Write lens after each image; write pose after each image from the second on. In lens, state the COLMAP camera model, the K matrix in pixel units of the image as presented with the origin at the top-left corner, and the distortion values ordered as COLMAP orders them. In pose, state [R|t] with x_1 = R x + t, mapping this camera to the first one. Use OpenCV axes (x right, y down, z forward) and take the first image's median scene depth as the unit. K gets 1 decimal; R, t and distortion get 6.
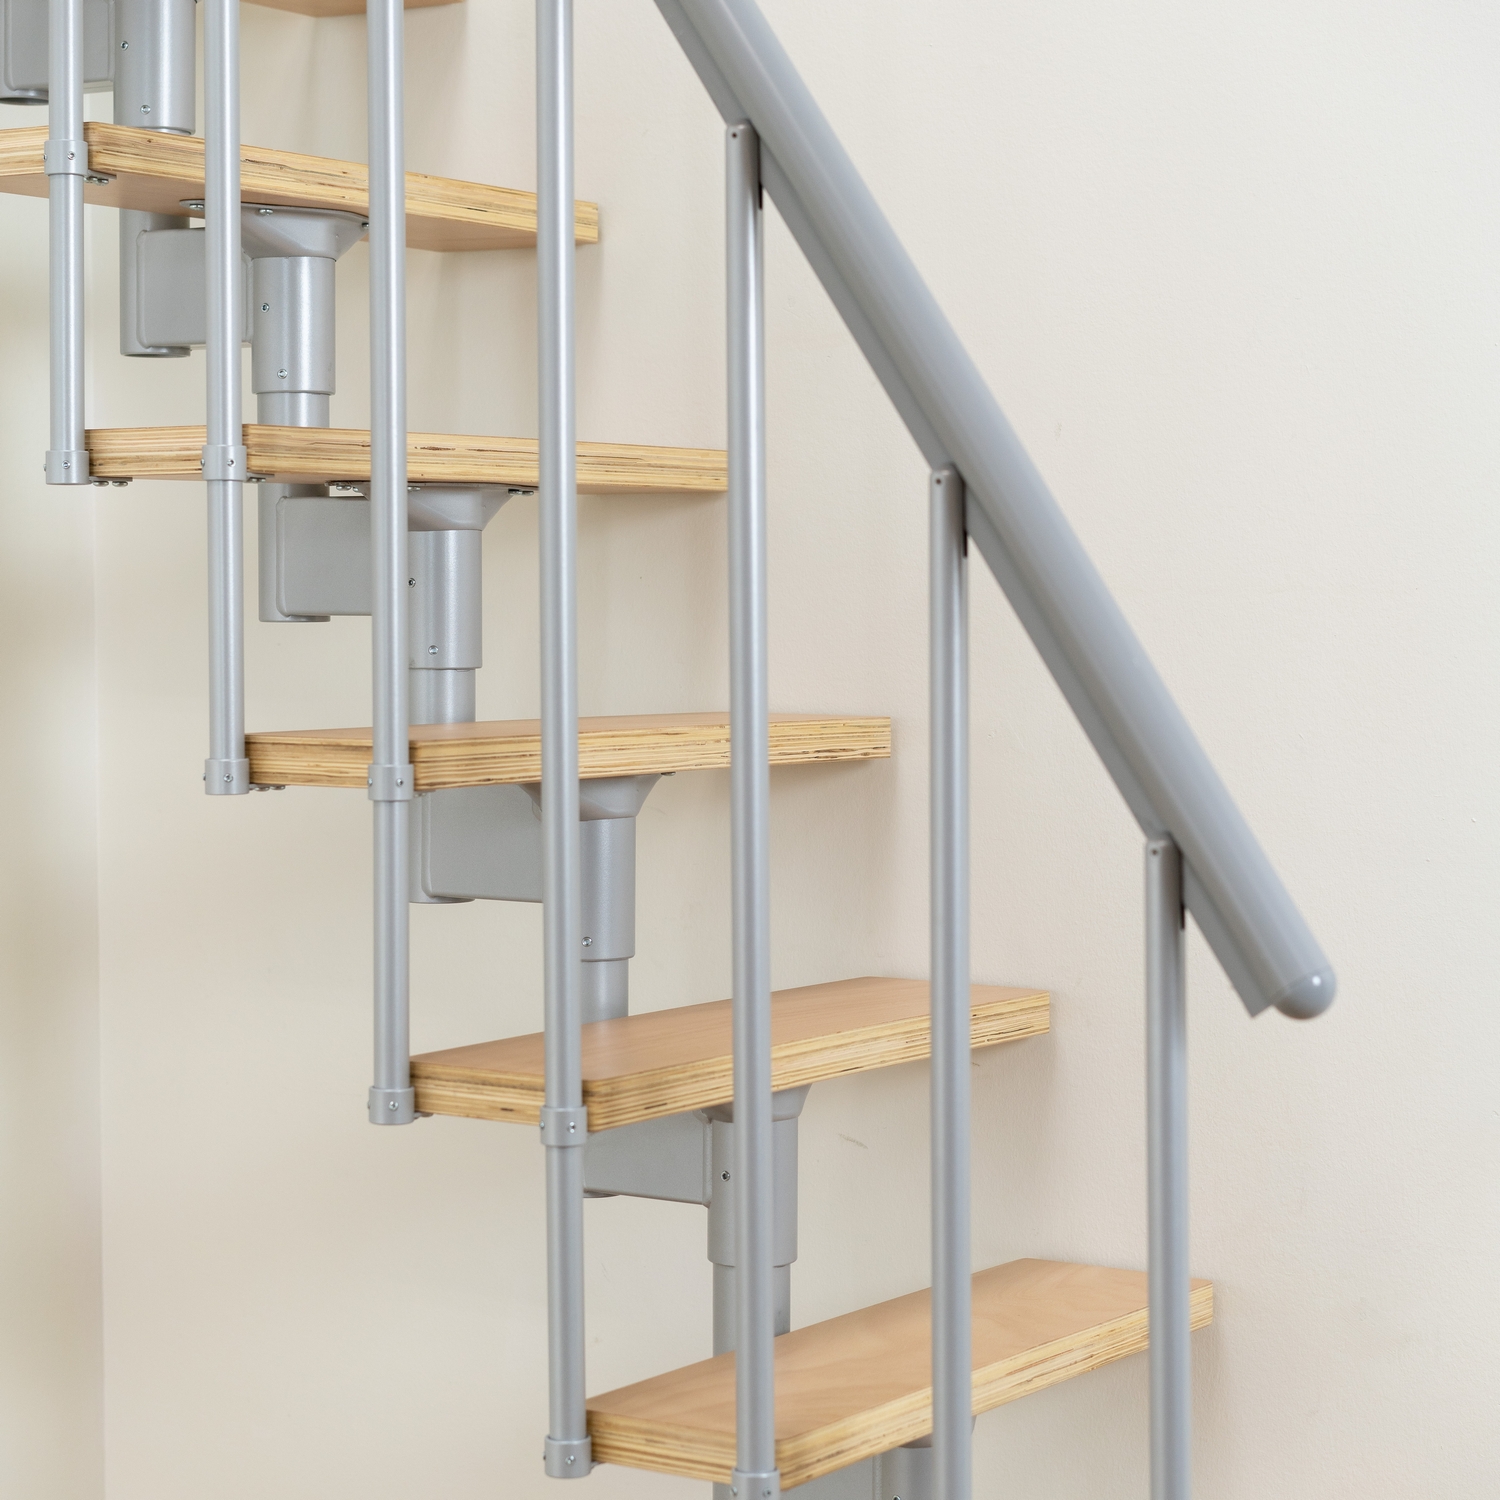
lens RADIAL K [[3472.2, 0, 732.3], [0, 3472.2, 769.6], [0, 0, 1]] dist [0.011110, -0.122320]
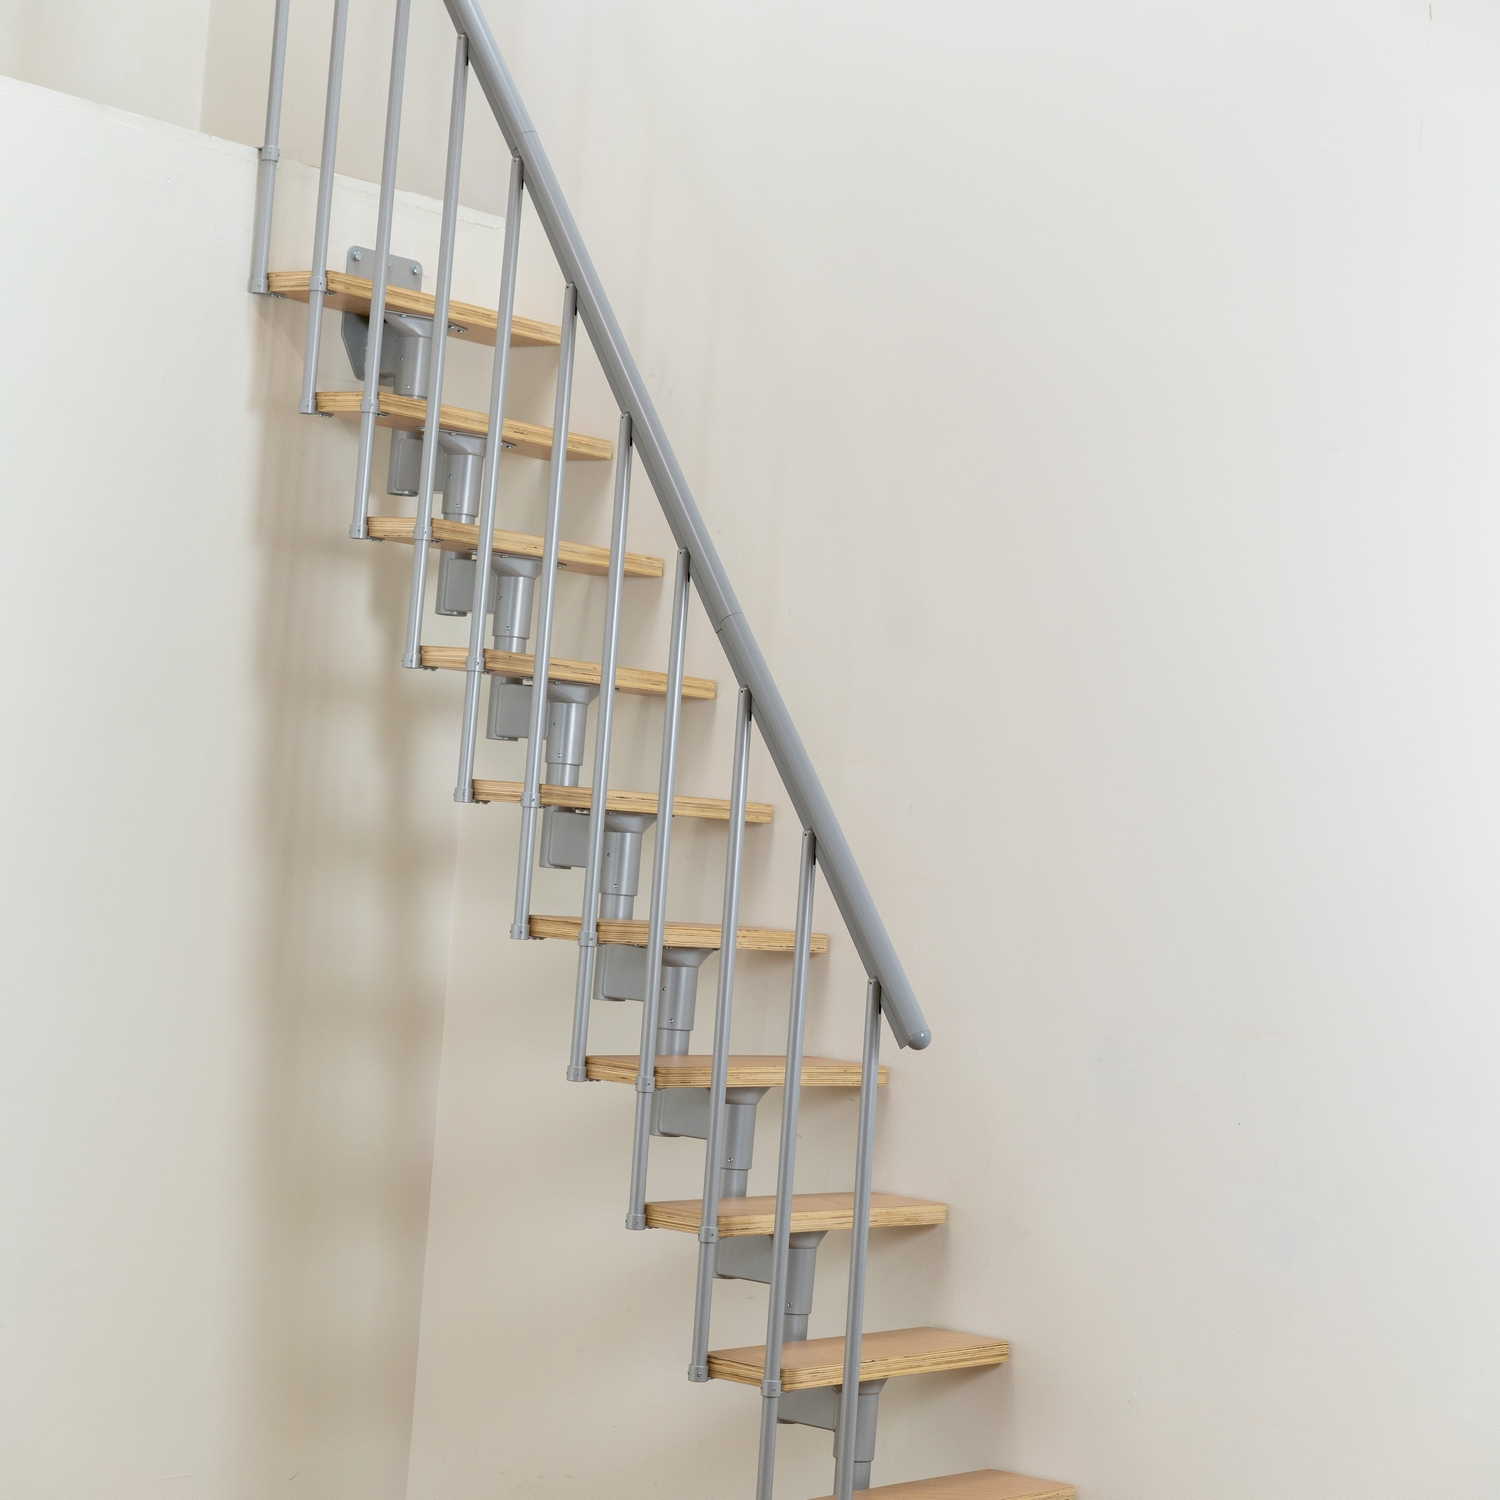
lens RADIAL K [[3472.2, 0, 732.3], [0, 3472.2, 769.6], [0, 0, 1]] dist [0.011110, -0.122320]
pose [[0.993713, 0.076958, -0.081313, 0.179500], [-0.082863, 0.993963, -0.071916, 0.049721], [0.075288, 0.078202, 0.994091, -1.330776]]
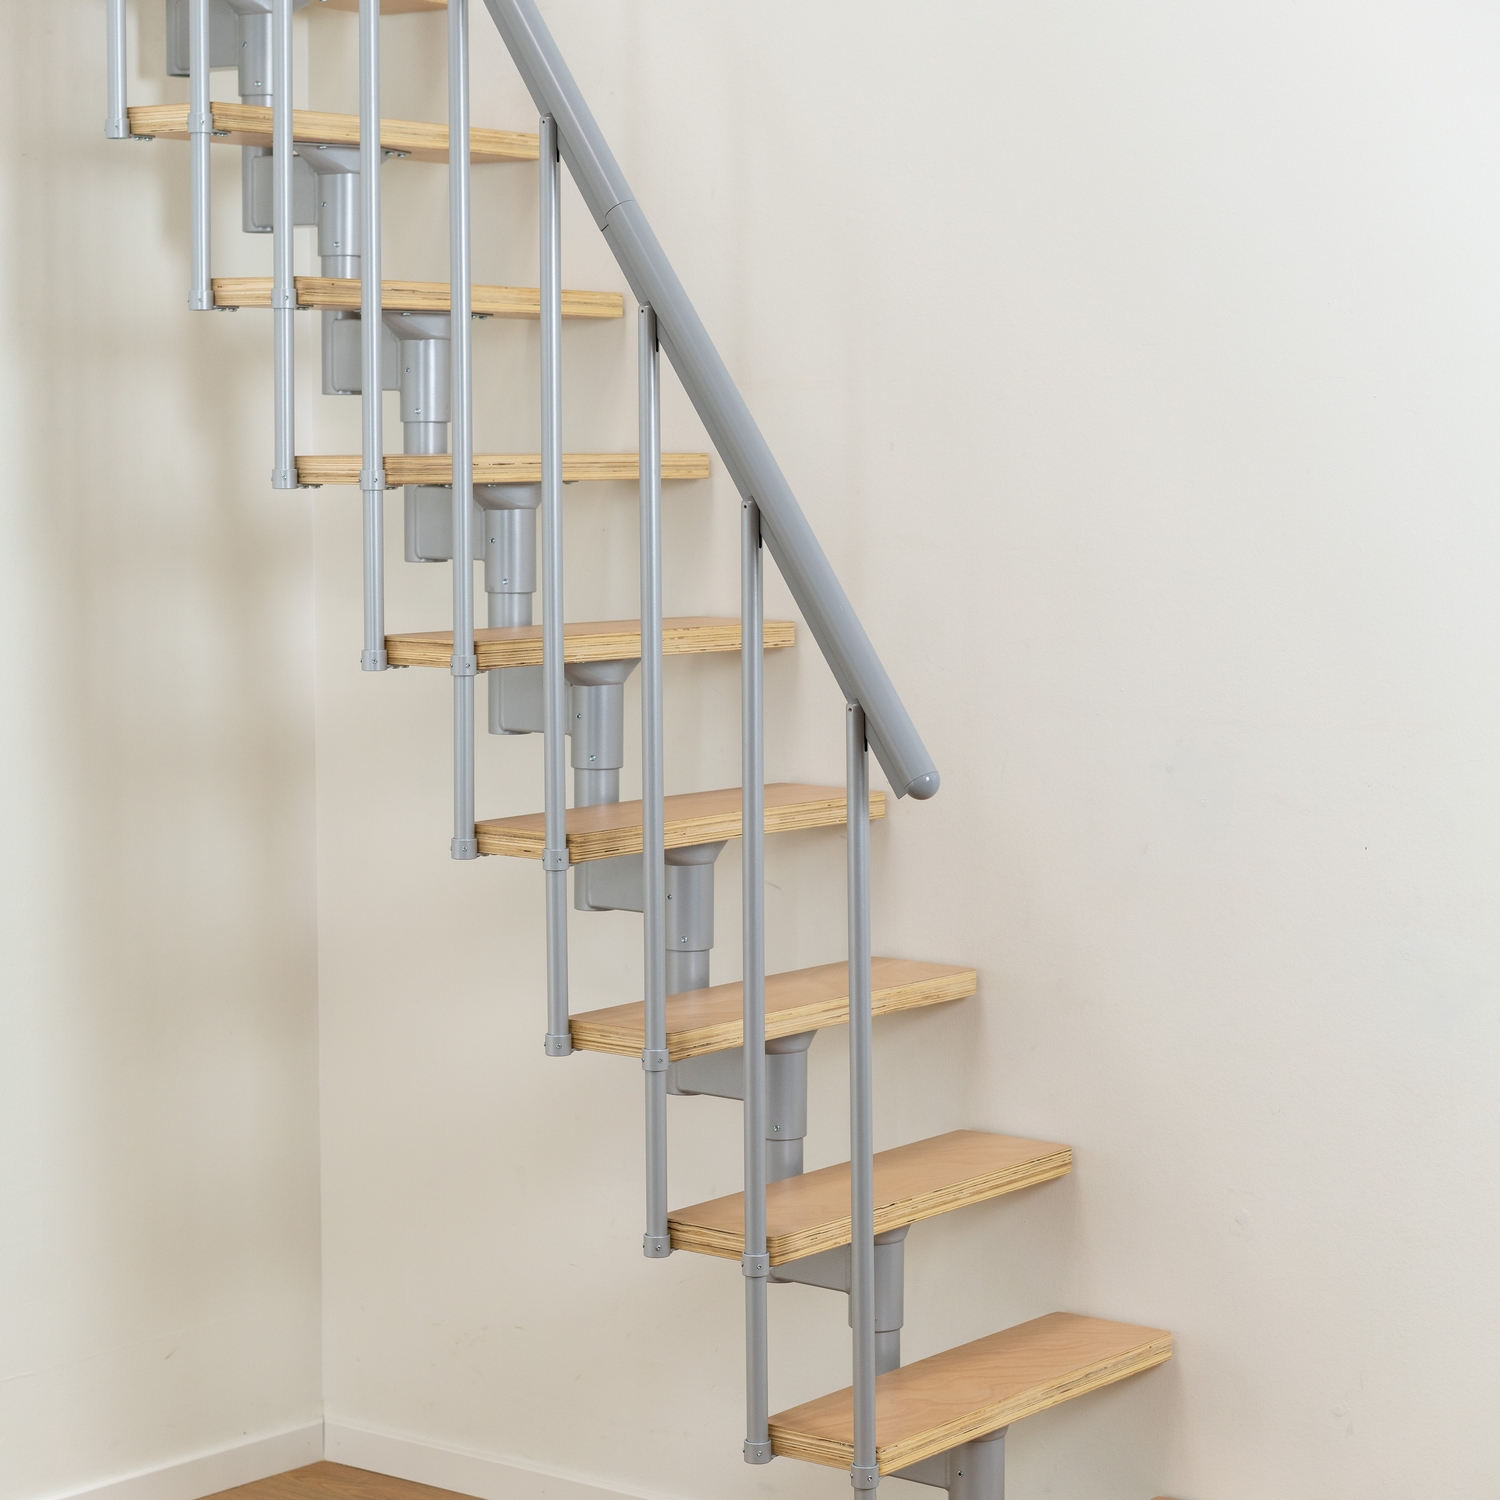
lens RADIAL K [[3472.2, 0, 732.3], [0, 3472.2, 769.6], [0, 0, 1]] dist [0.011110, -0.122320]
pose [[0.996812, 0.009831, -0.079175, 0.169967], [-0.006113, 0.998873, 0.047061, -0.025993], [0.079549, -0.046427, 0.995749, -0.712945]]
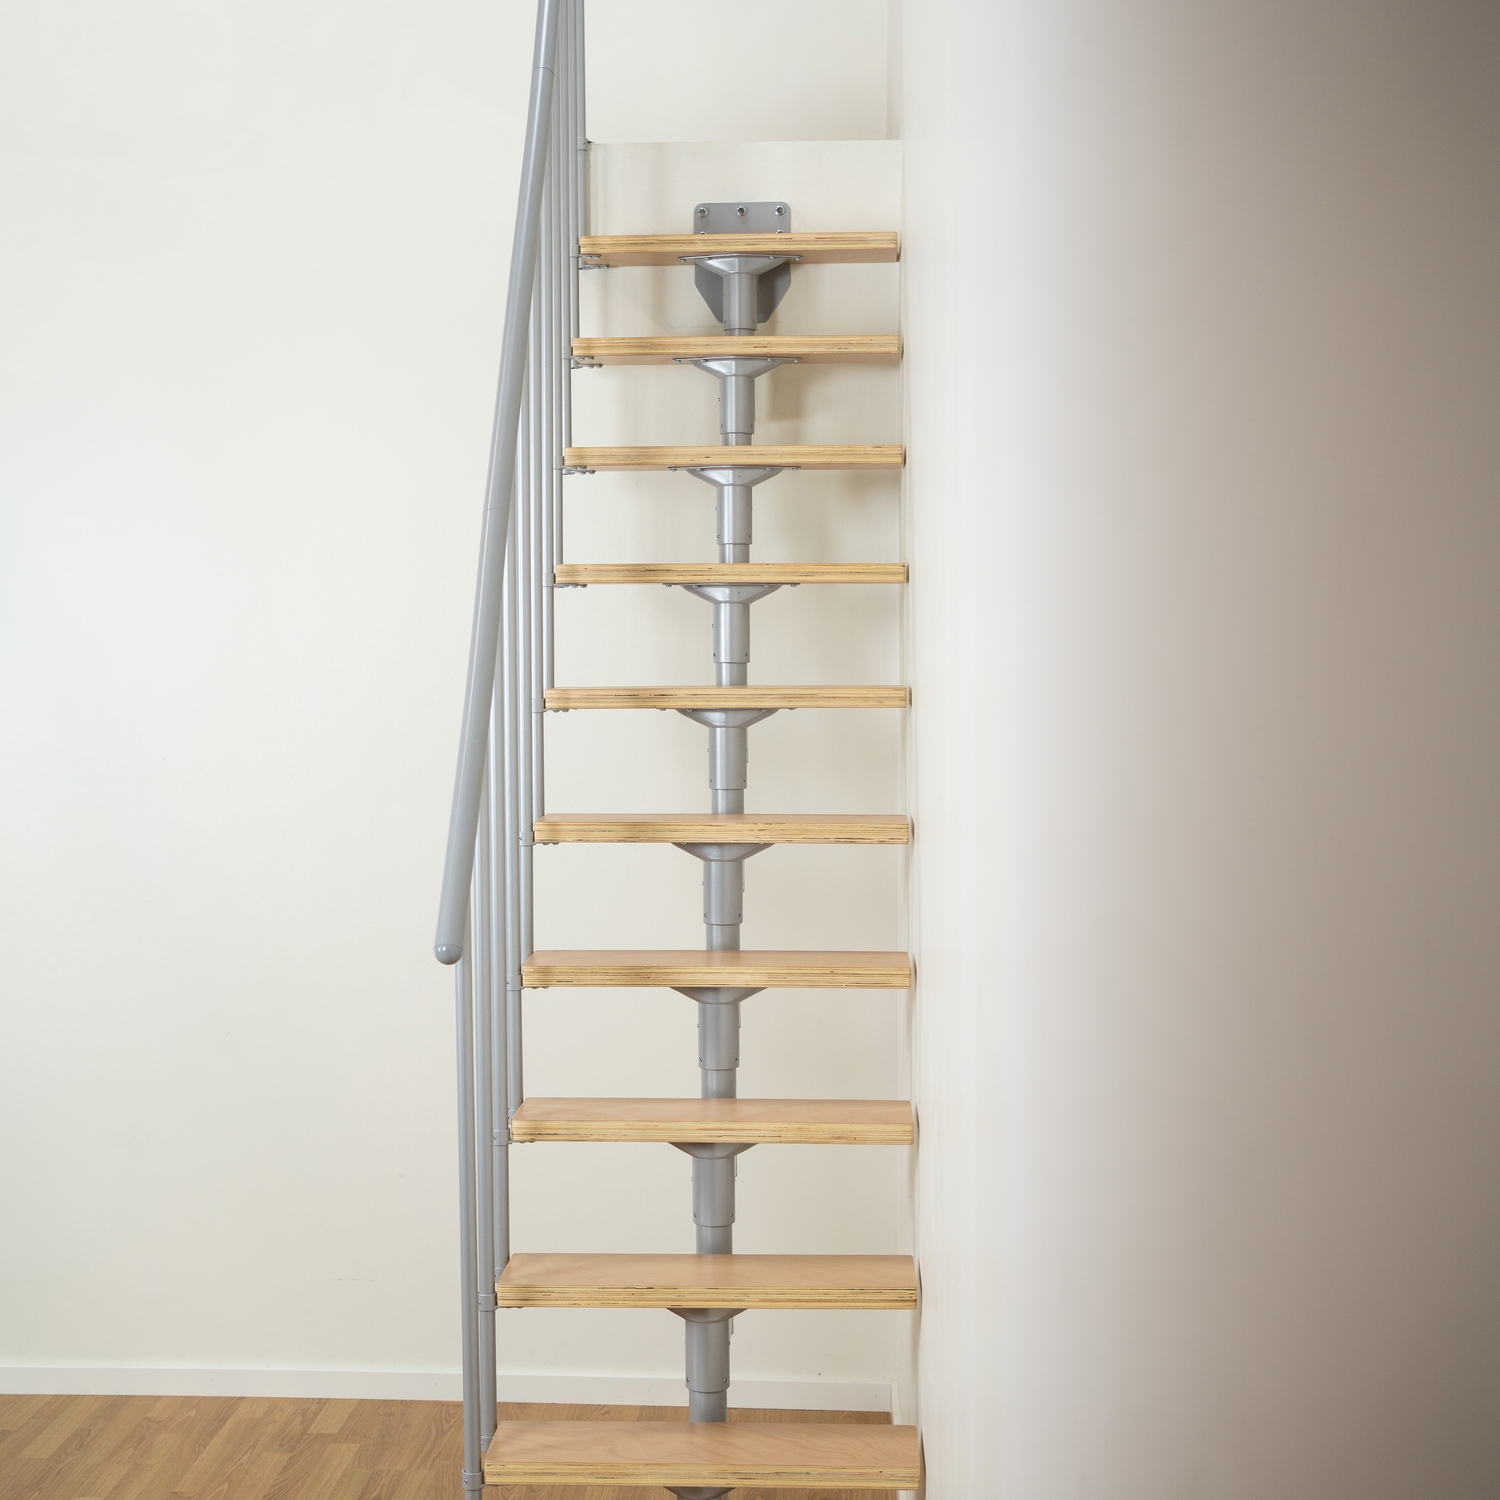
lens RADIAL K [[2140.6, 0, 750.0], [0, 2140.6, 750.0], [0, 0, 1]] dist [-0.018177, -0.020034]
pose [[0.516711, 0.069045, -0.853371, 1.255179], [-0.040314, 0.997599, 0.056305, -0.147646], [0.855210, 0.005310, 0.518254, 0.315808]]
